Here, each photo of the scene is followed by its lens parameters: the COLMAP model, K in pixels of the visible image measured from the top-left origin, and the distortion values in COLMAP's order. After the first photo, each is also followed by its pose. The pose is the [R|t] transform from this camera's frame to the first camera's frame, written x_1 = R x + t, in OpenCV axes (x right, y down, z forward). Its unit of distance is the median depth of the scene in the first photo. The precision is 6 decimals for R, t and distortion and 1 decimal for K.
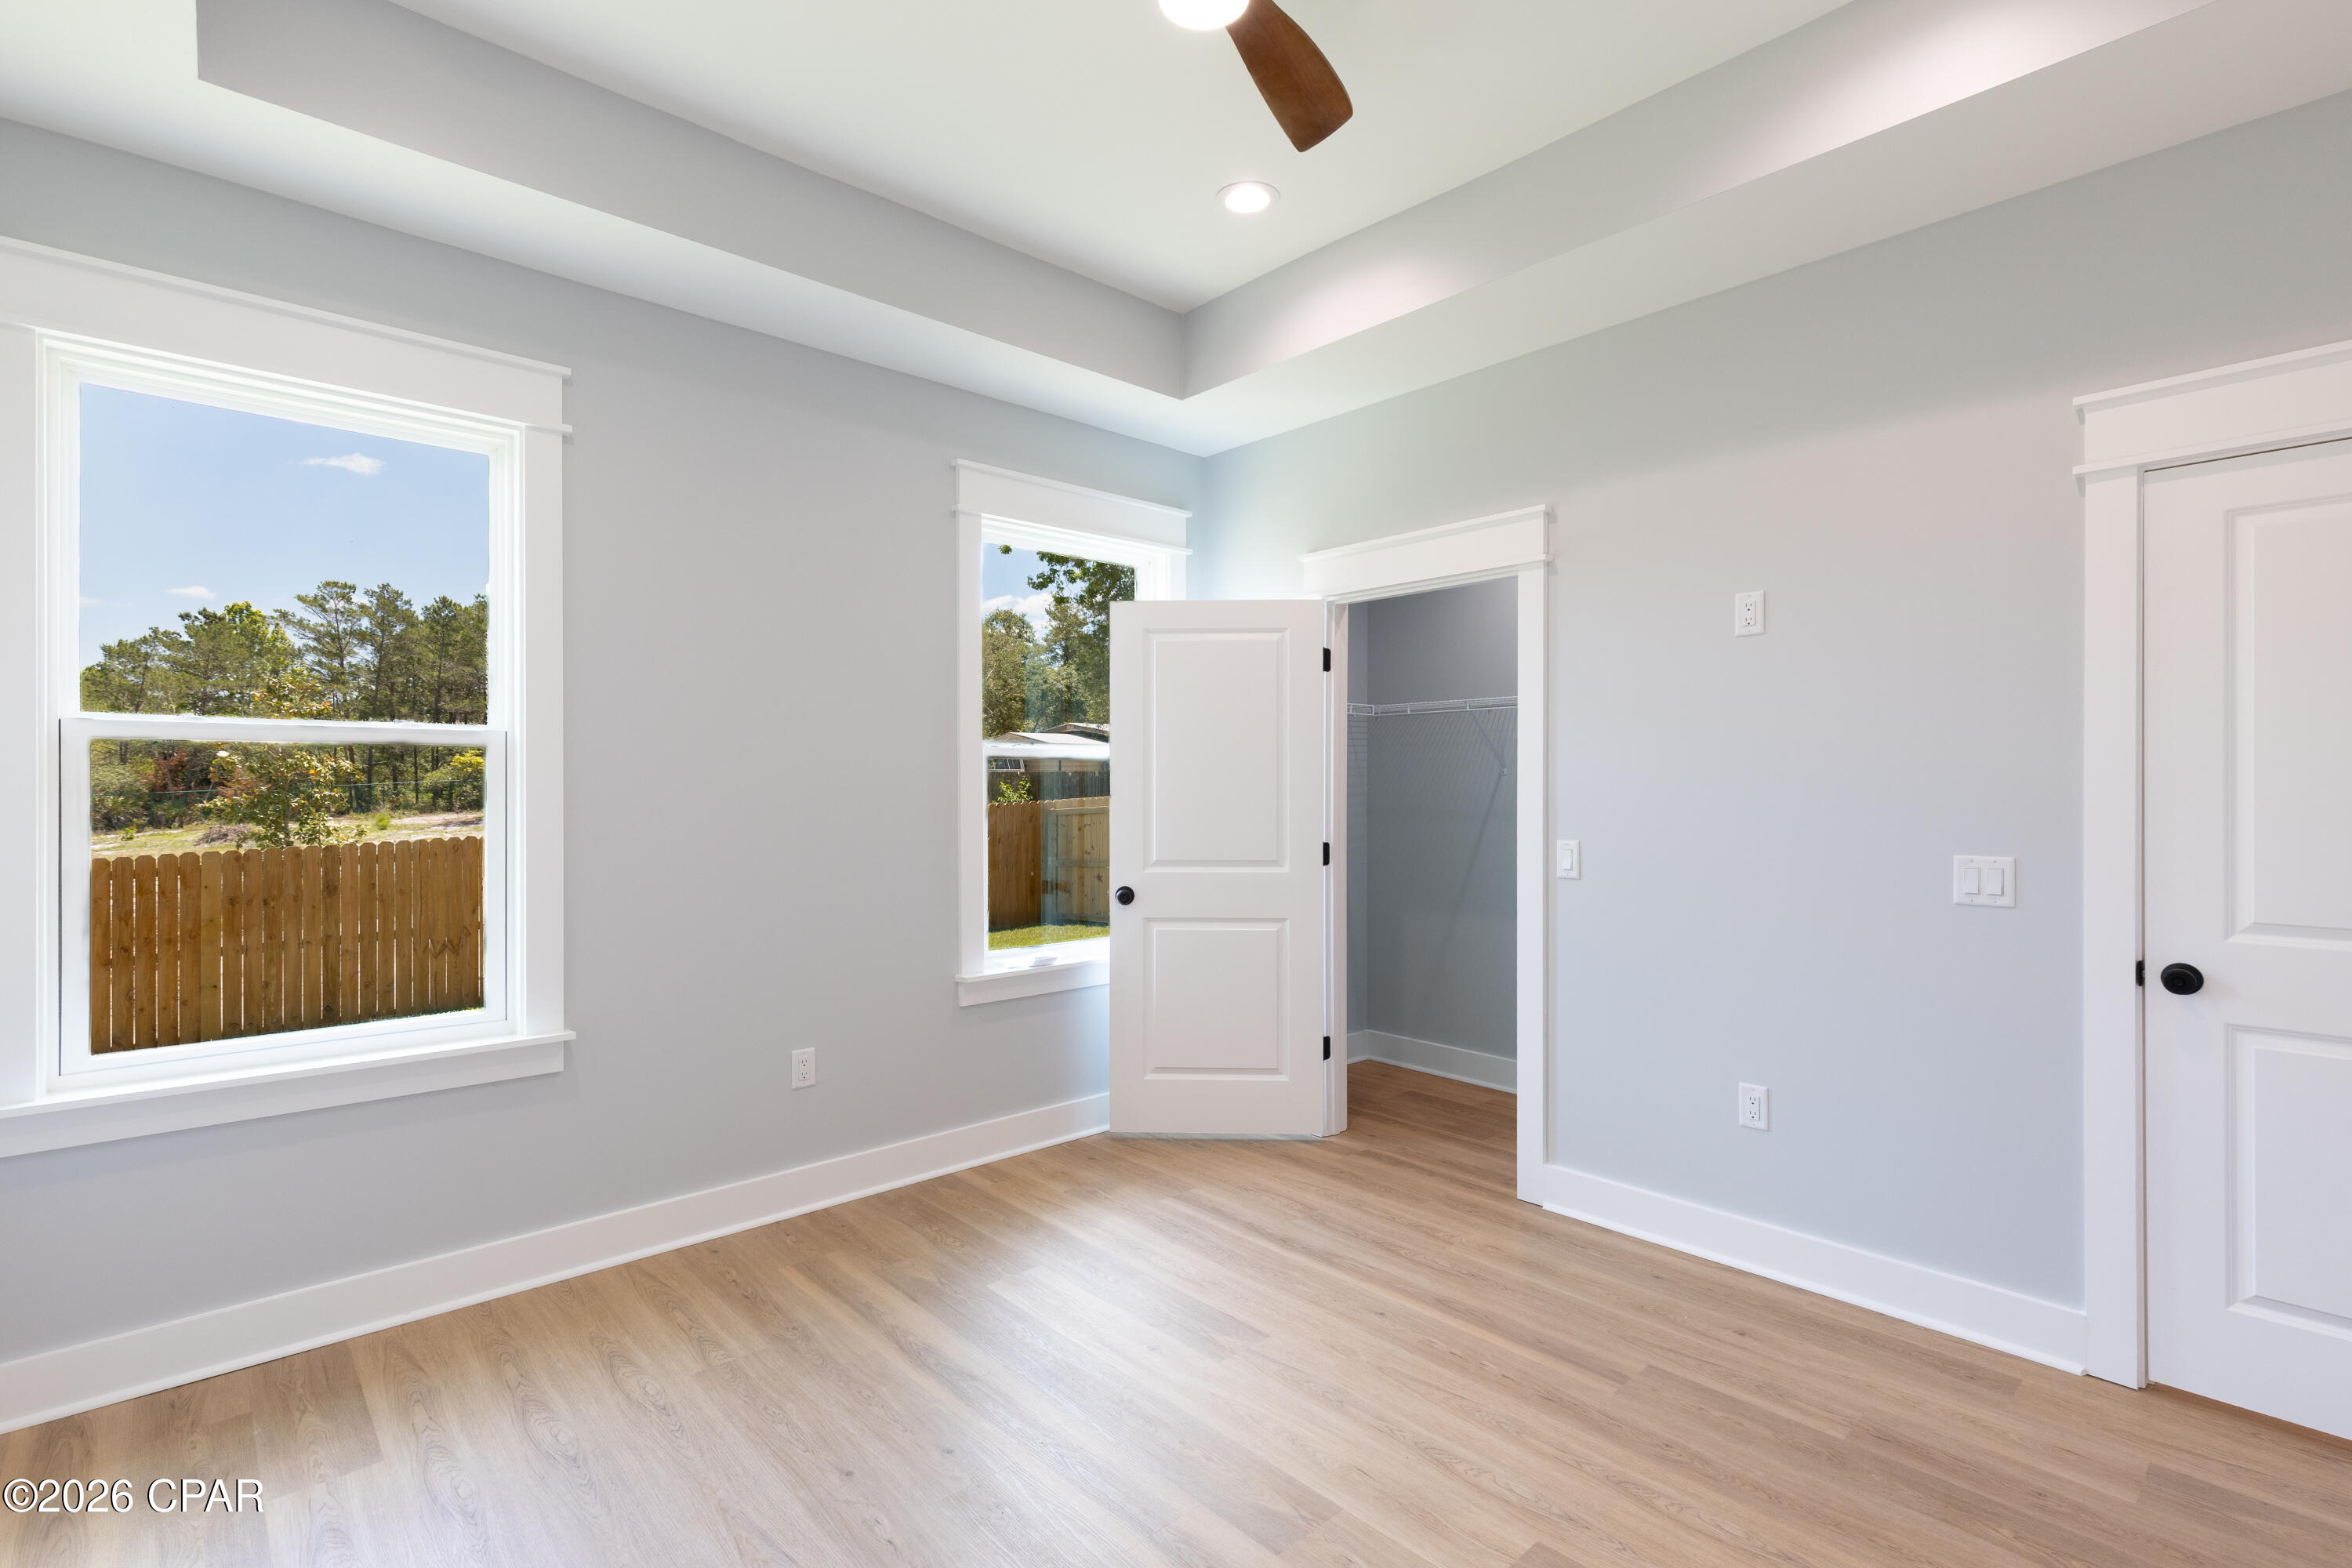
lens RADIAL K [[1066.7, 0, 1231.7], [0, 1066.7, 786.6], [0, 0, 1]] dist [0.001791, -0.000591]
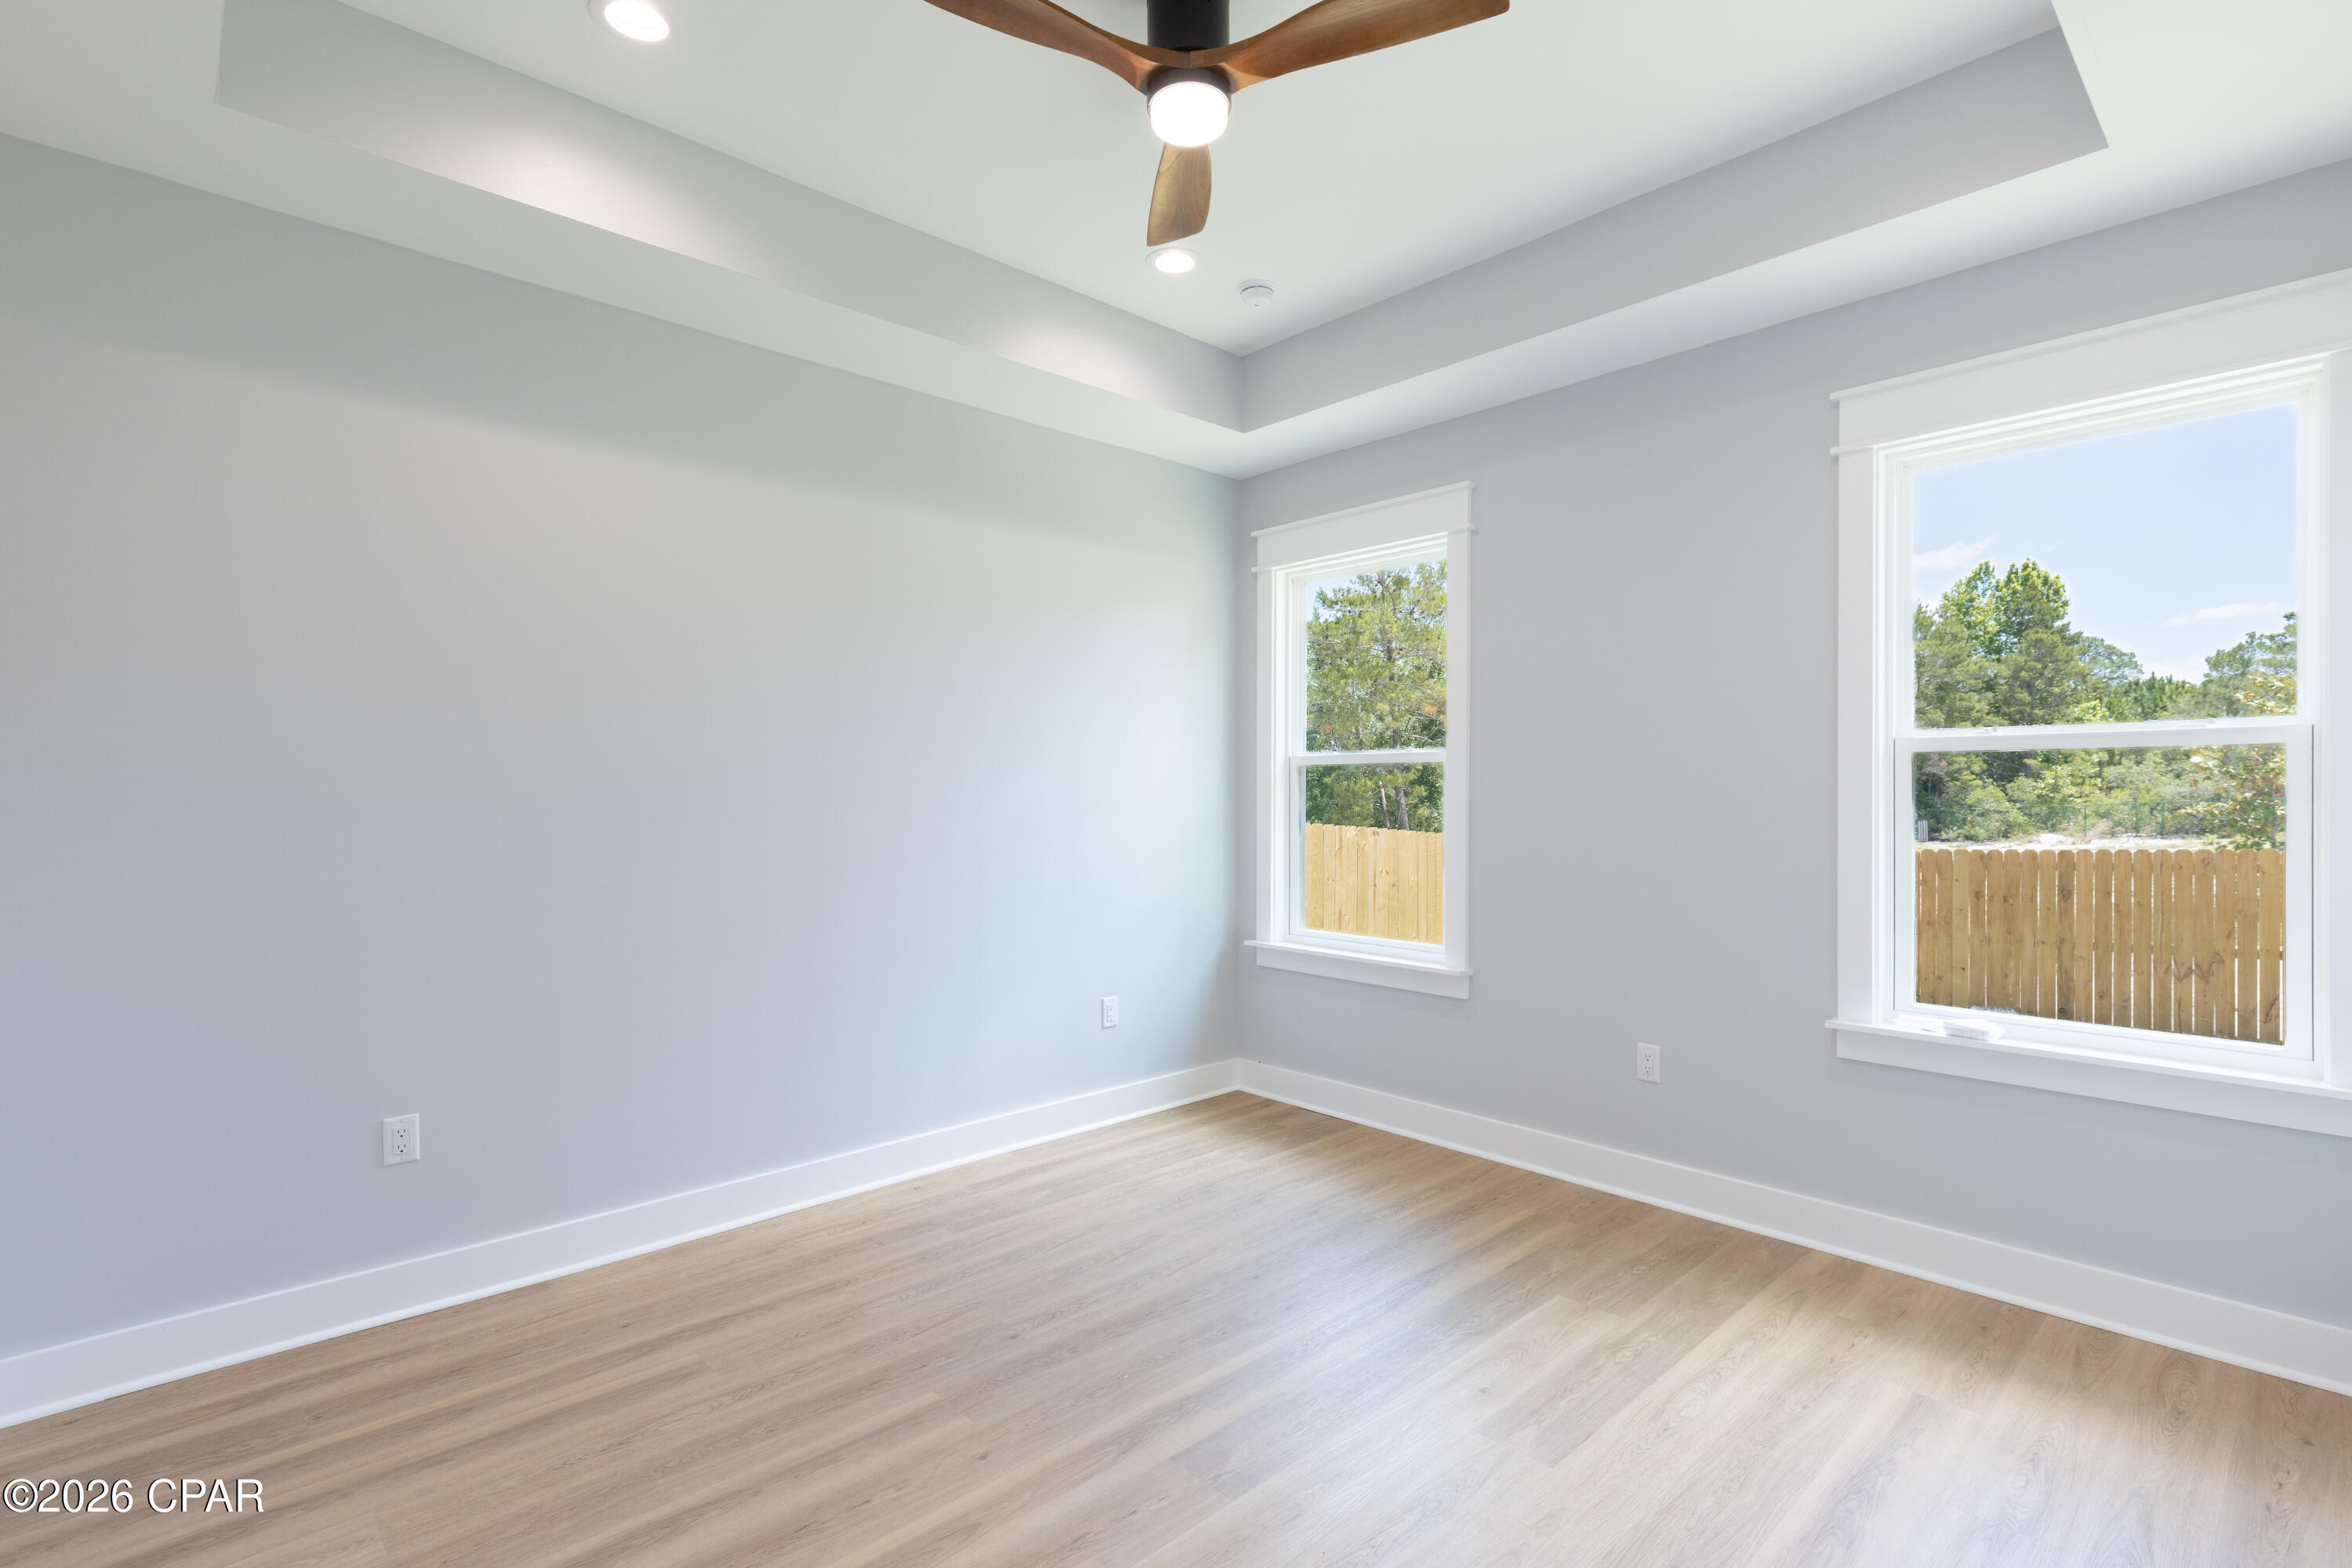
lens RADIAL K [[1088.0, 0, 1185.1], [0, 1088.0, 793.9], [0, 0, 1]] dist [0.005444, 0.000026]
pose [[0.001837, 0.002209, -0.999996, 0.606336], [-0.001295, 0.999997, 0.002206, 0.001867], [0.999997, 0.001290, 0.001840, 0.510752]]
